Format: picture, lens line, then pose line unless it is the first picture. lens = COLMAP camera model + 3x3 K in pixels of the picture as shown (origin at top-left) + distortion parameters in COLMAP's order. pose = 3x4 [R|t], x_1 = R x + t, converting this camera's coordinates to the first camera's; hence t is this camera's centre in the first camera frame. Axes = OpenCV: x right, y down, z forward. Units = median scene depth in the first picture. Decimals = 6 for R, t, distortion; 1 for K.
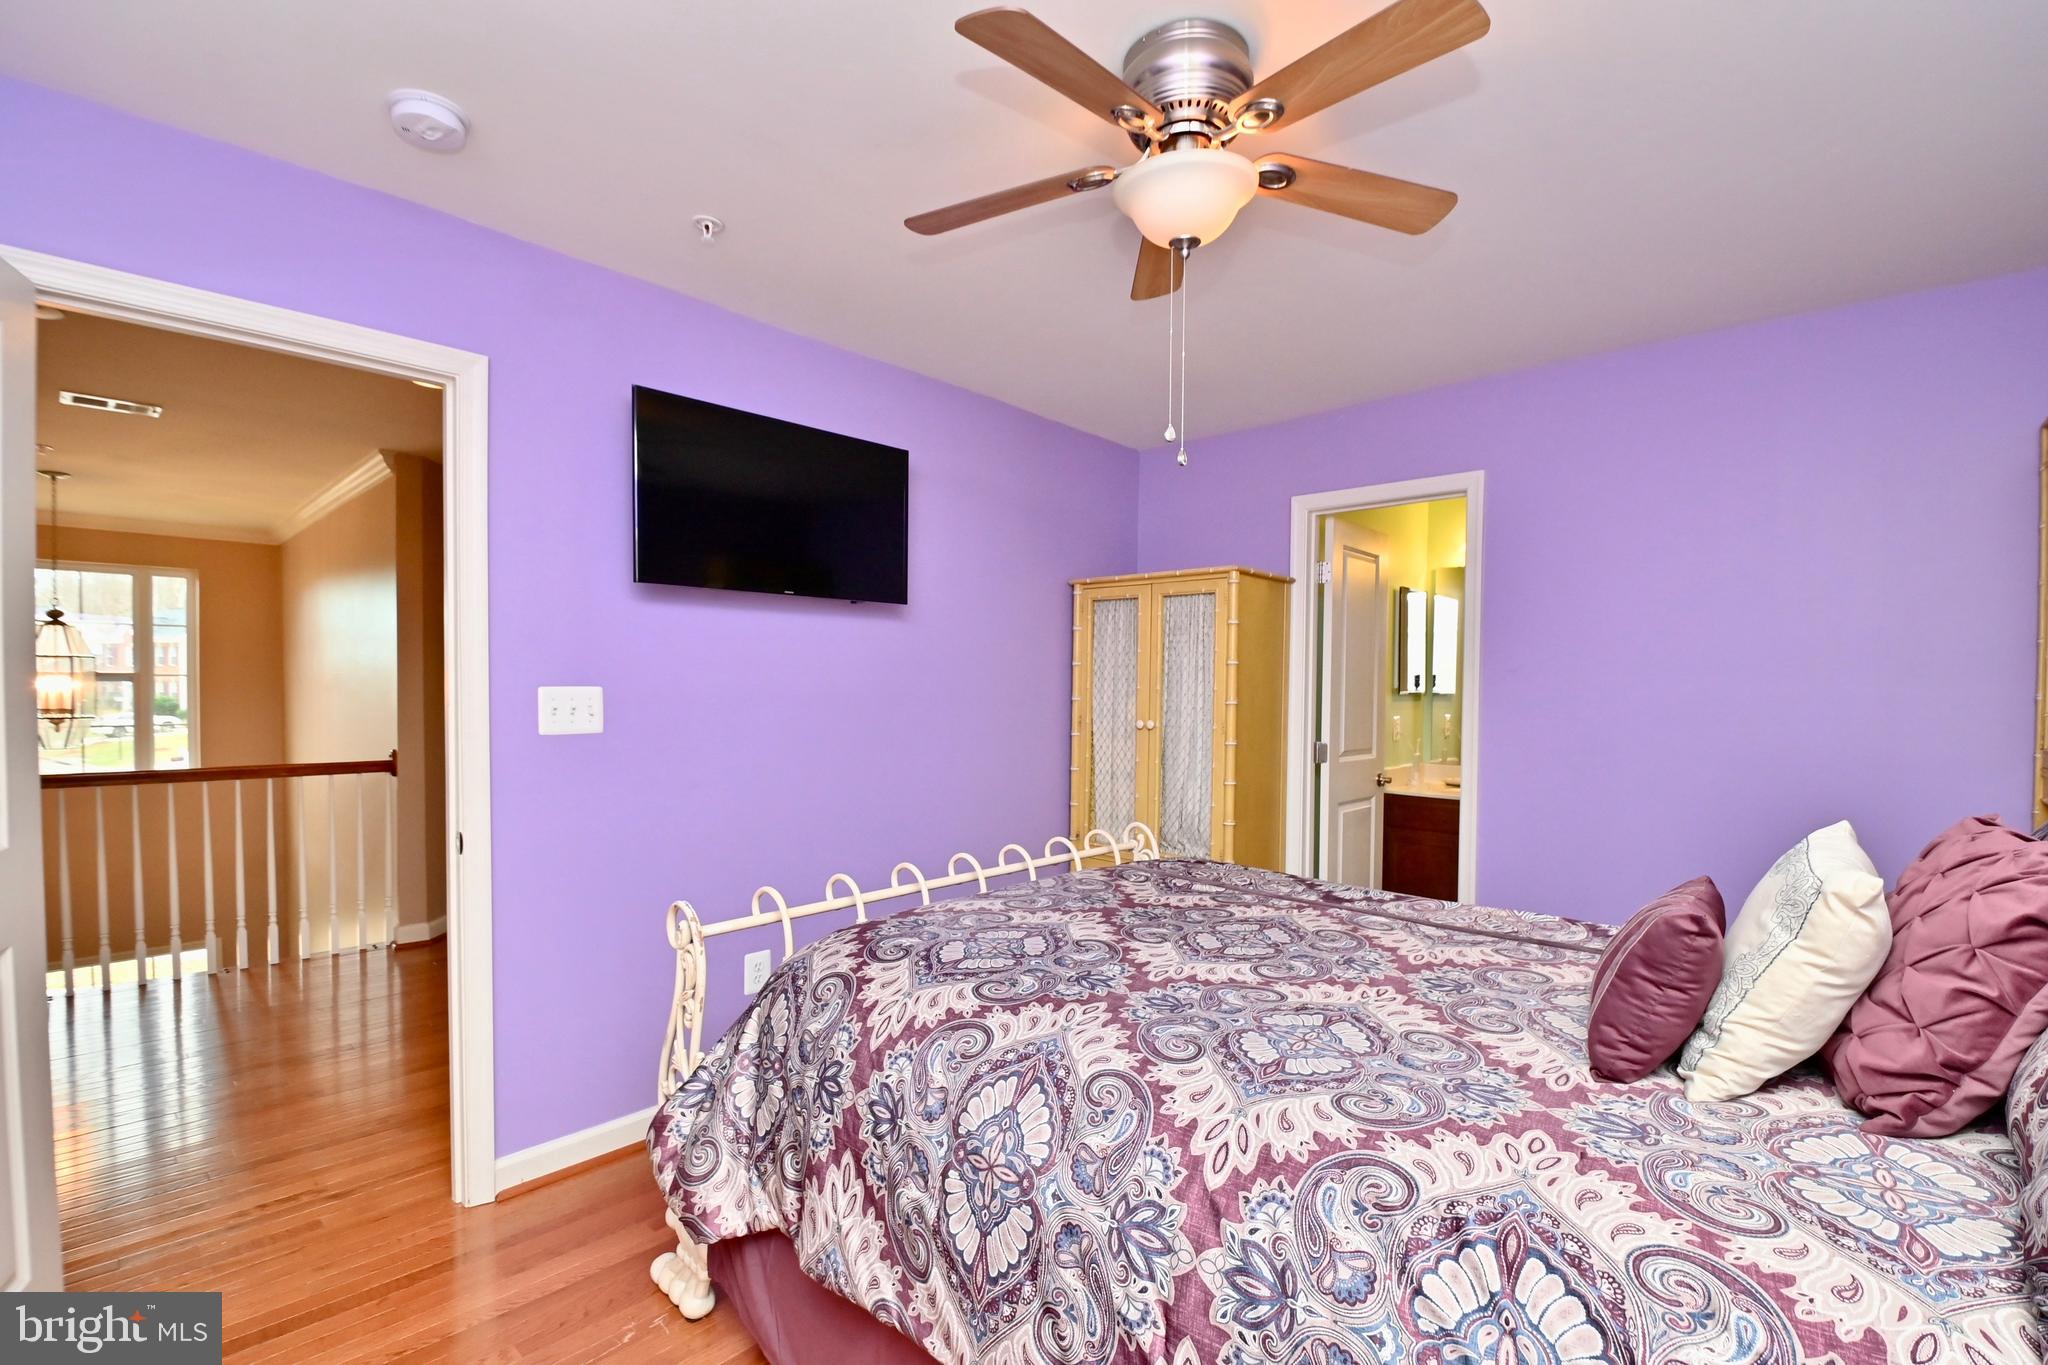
lens RADIAL K [[903.8, 0, 1026.7], [0, 903.8, 683.6], [0, 0, 1]] dist [0.005067, -0.012235]
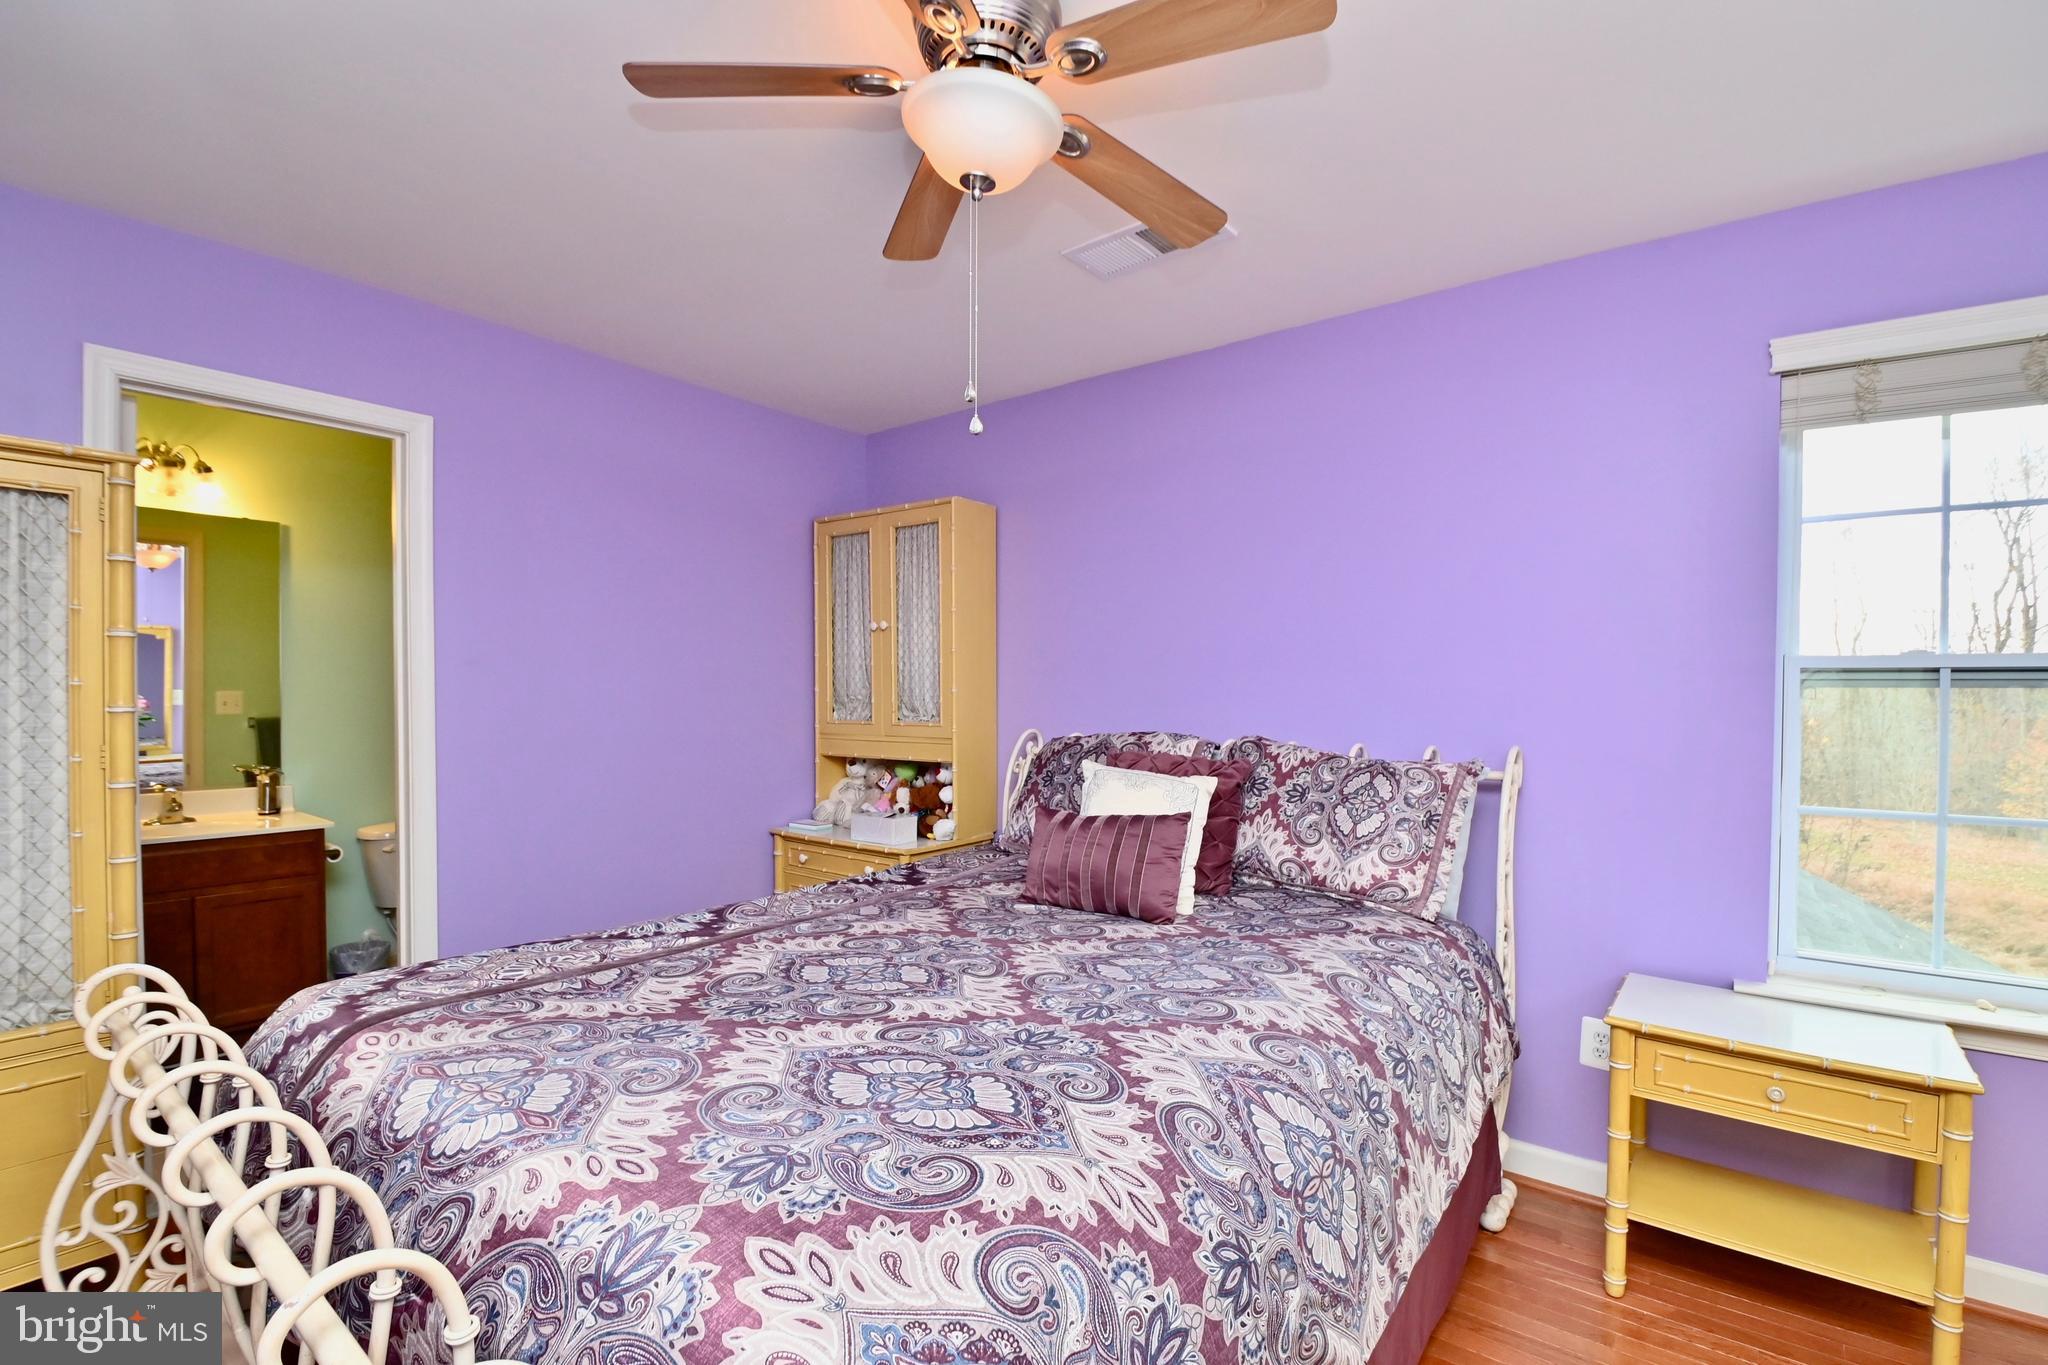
lens RADIAL K [[903.8, 0, 1027.8], [0, 903.8, 695.3], [0, 0, 1]] dist [0.005067, -0.012235]
pose [[-0.089778, -0.014092, 0.995862, -0.757434], [-0.003003, 0.999899, 0.013878, -0.000439], [-0.995957, -0.001745, -0.089811, 1.086269]]
